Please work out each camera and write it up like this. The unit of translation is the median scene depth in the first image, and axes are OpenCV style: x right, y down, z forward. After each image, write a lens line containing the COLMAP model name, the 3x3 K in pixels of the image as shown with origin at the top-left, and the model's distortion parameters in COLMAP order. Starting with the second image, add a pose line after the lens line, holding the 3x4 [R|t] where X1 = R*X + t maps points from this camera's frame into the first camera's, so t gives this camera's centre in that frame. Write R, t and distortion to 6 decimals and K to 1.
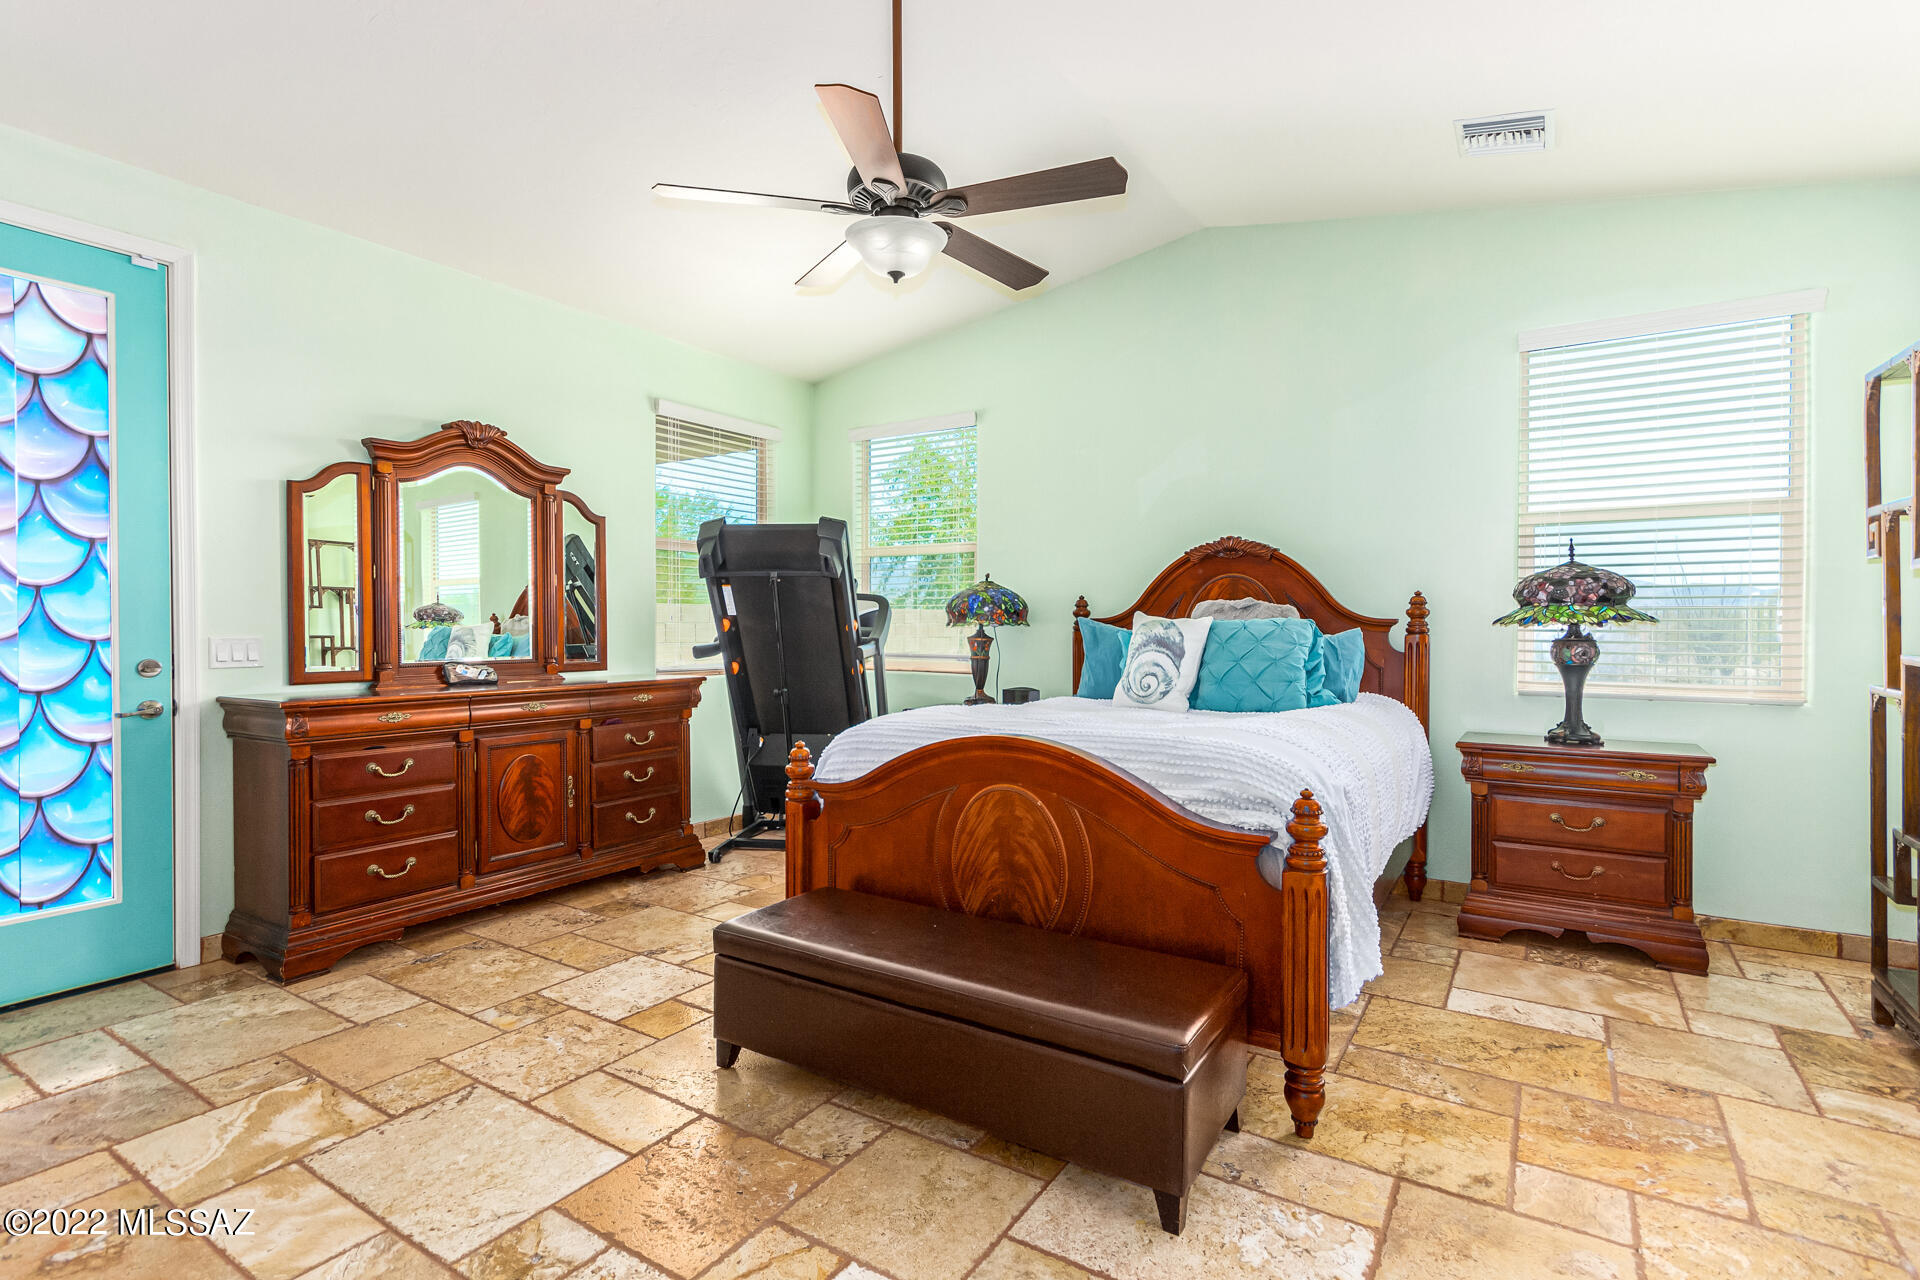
lens RADIAL K [[920.4, 0, 951.2], [0, 920.4, 626.5], [0, 0, 1]] dist [0.003115, 0.000553]
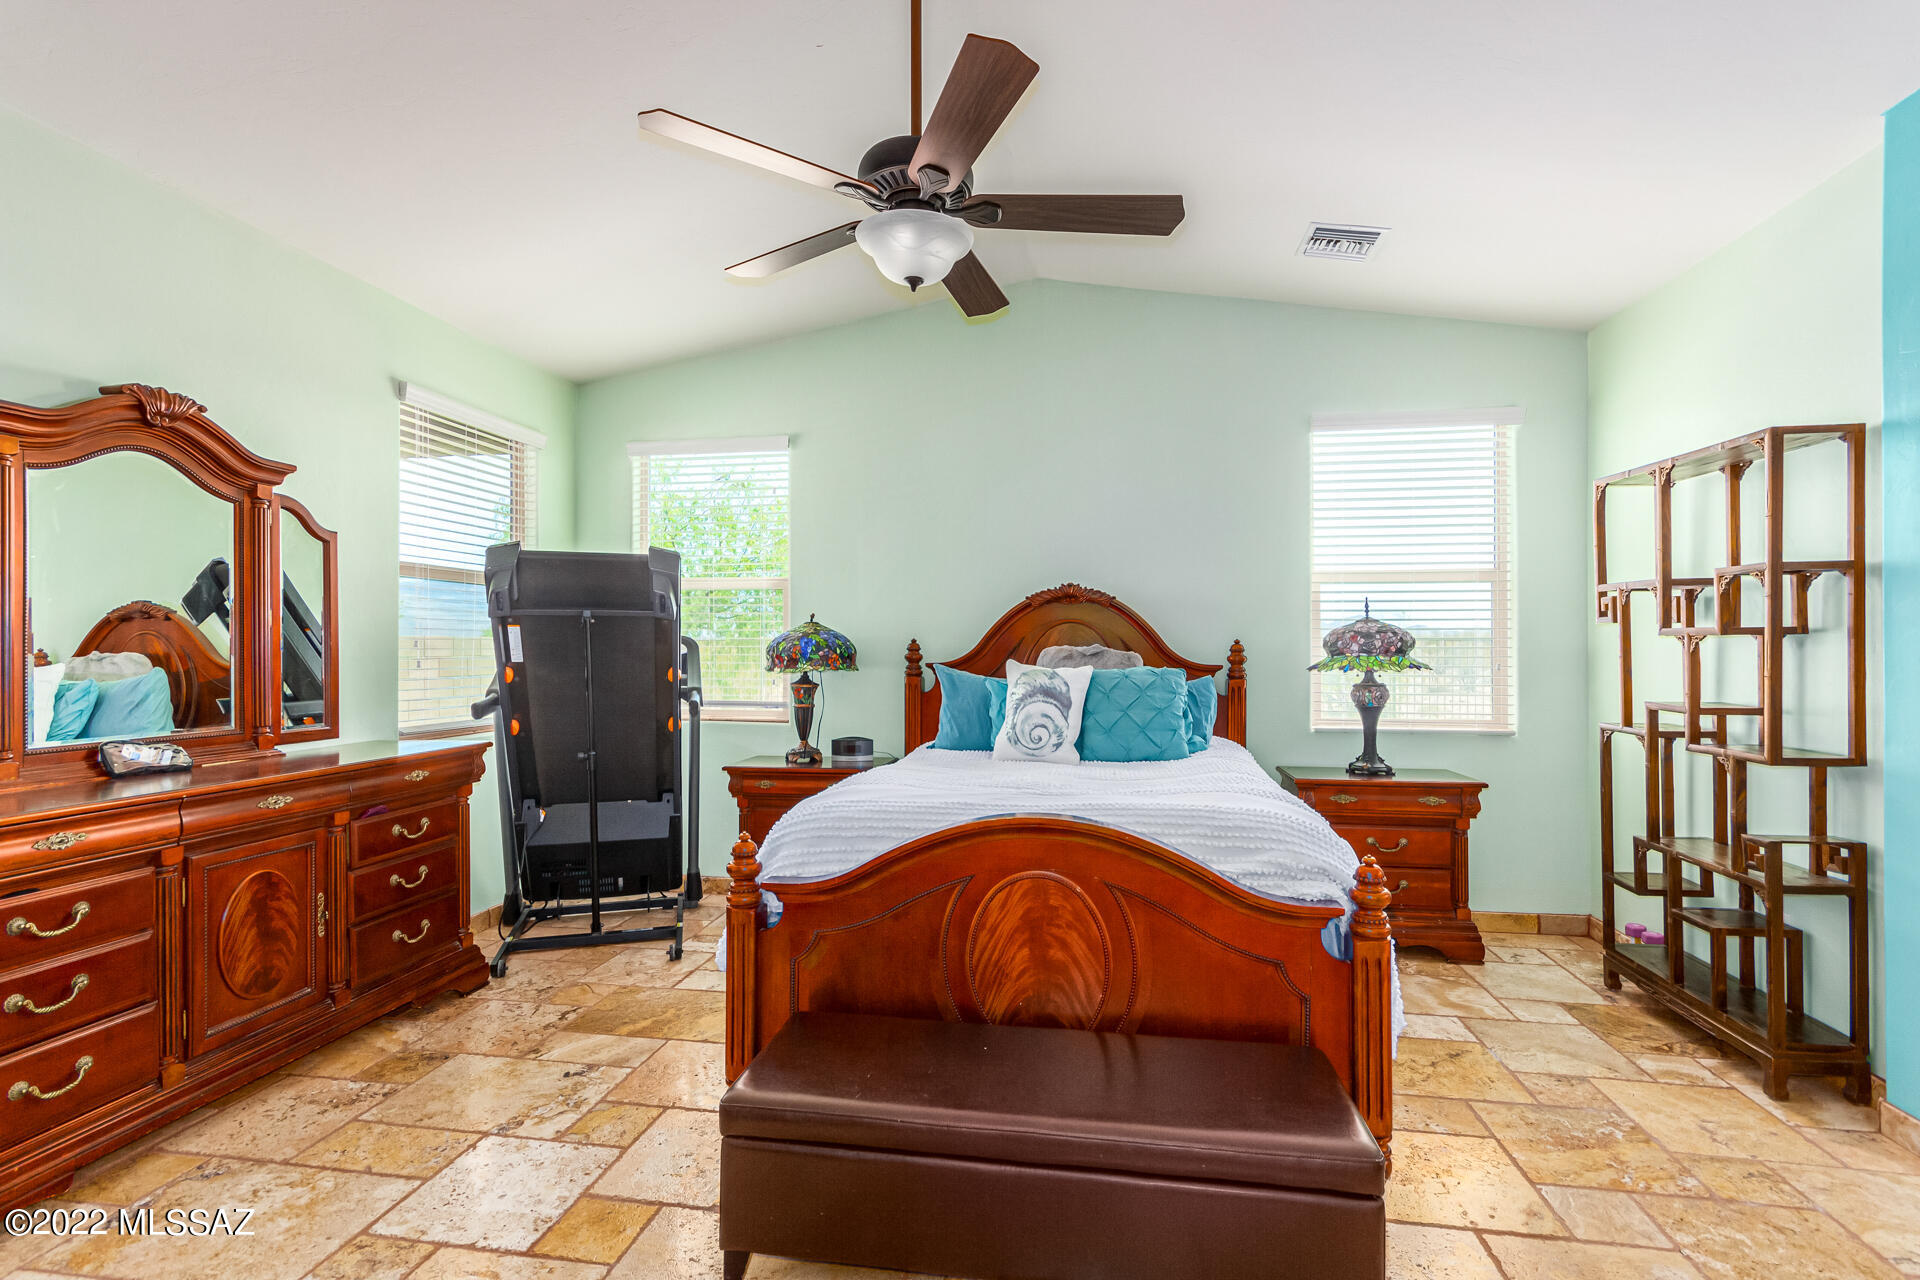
lens RADIAL K [[905.4, 0, 962.5], [0, 905.4, 636.8], [0, 0, 1]] dist [0.004287, -0.000185]
pose [[0.918218, 0.005746, 0.396033, -0.247929], [-0.000011, 0.999895, -0.014481, -0.029446], [-0.396075, 0.013293, 0.918122, 0.154782]]
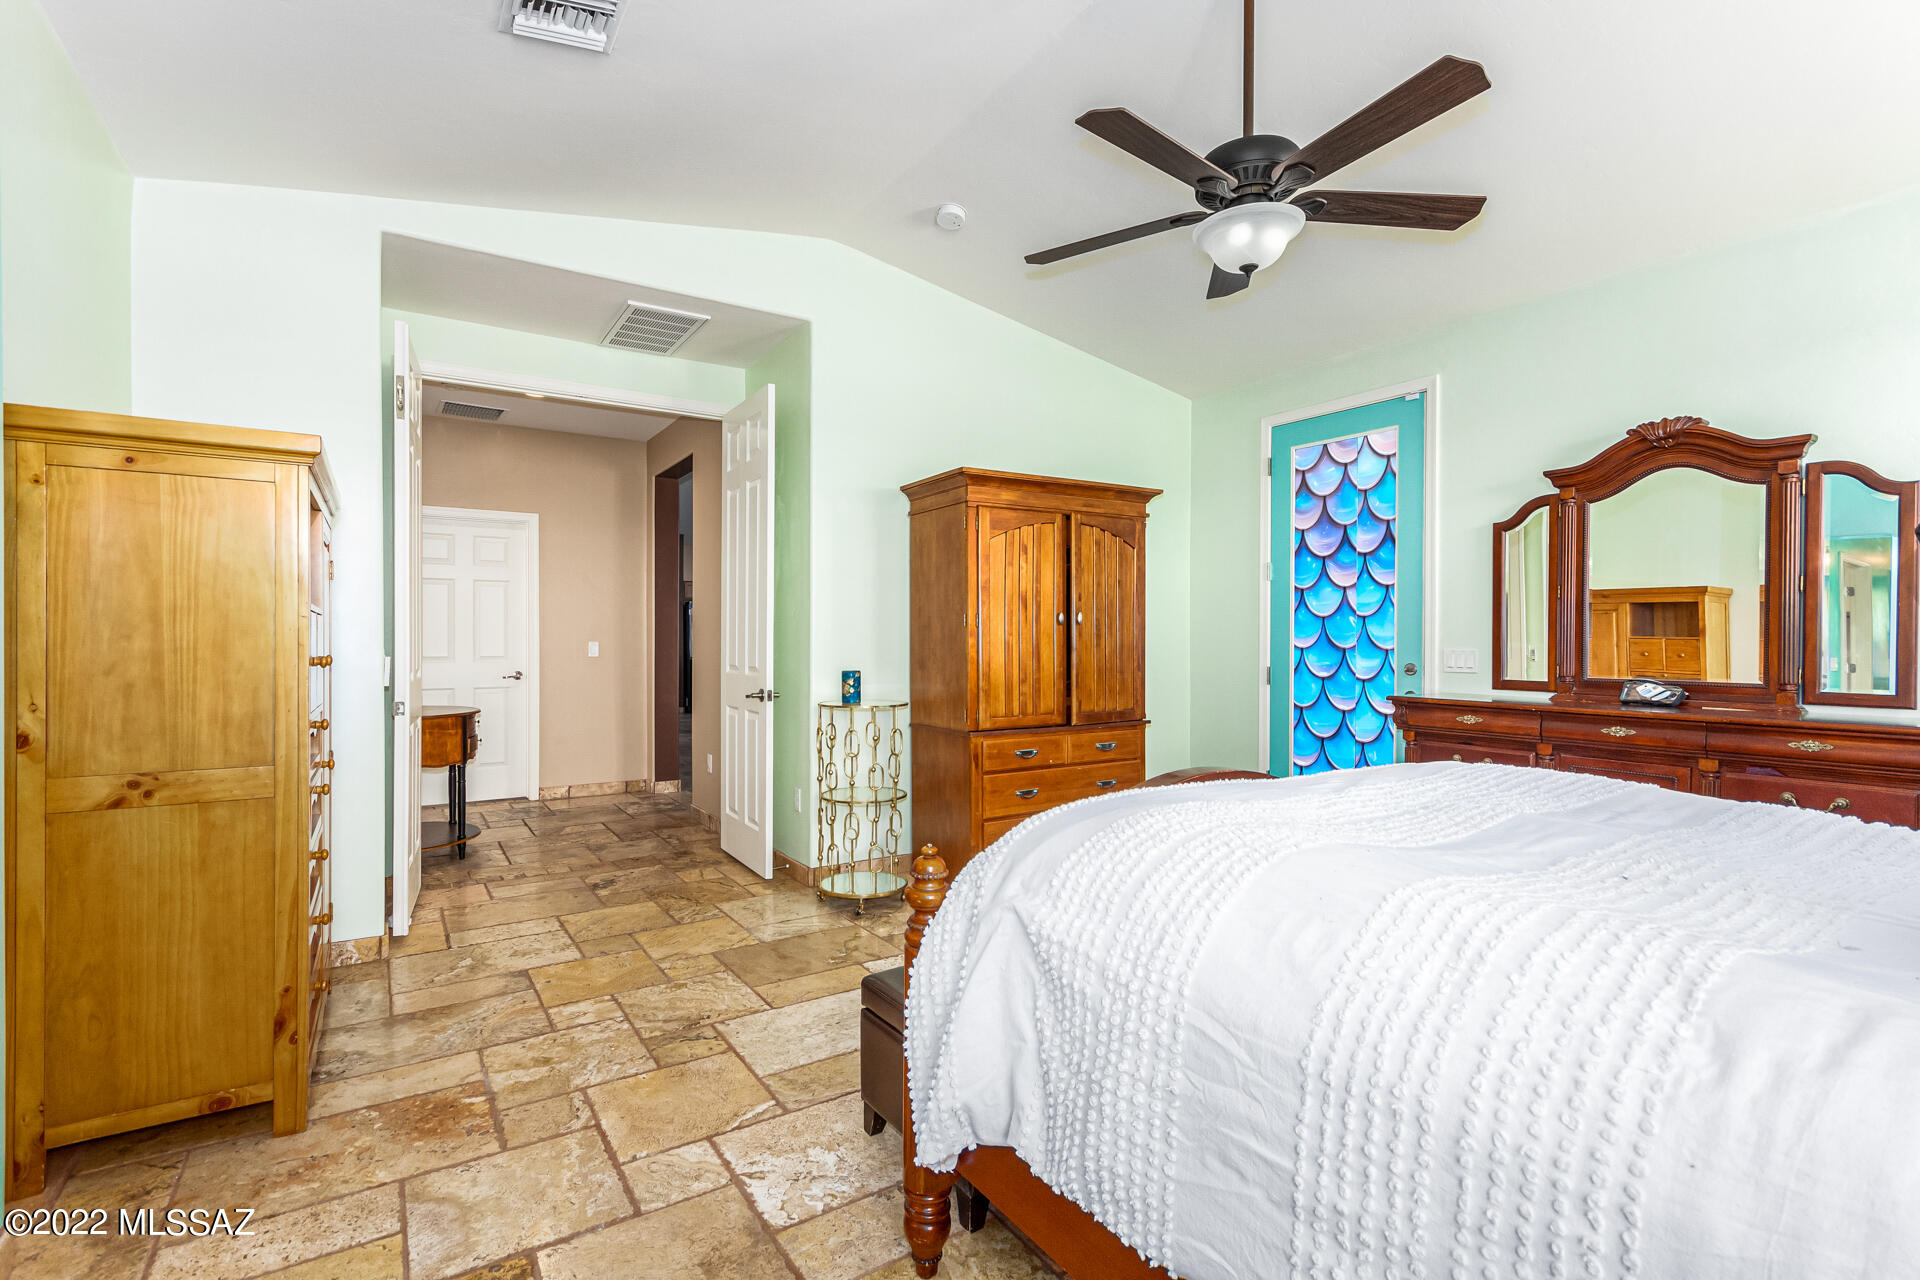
lens RADIAL K [[905.4, 0, 962.5], [0, 905.4, 636.8], [0, 0, 1]] dist [0.004287, -0.000185]
pose [[-0.406907, 0.000347, -0.913469, 0.633230], [-0.001037, 0.999999, 0.000841, -0.006081], [0.913469, 0.001289, -0.406907, 0.778335]]
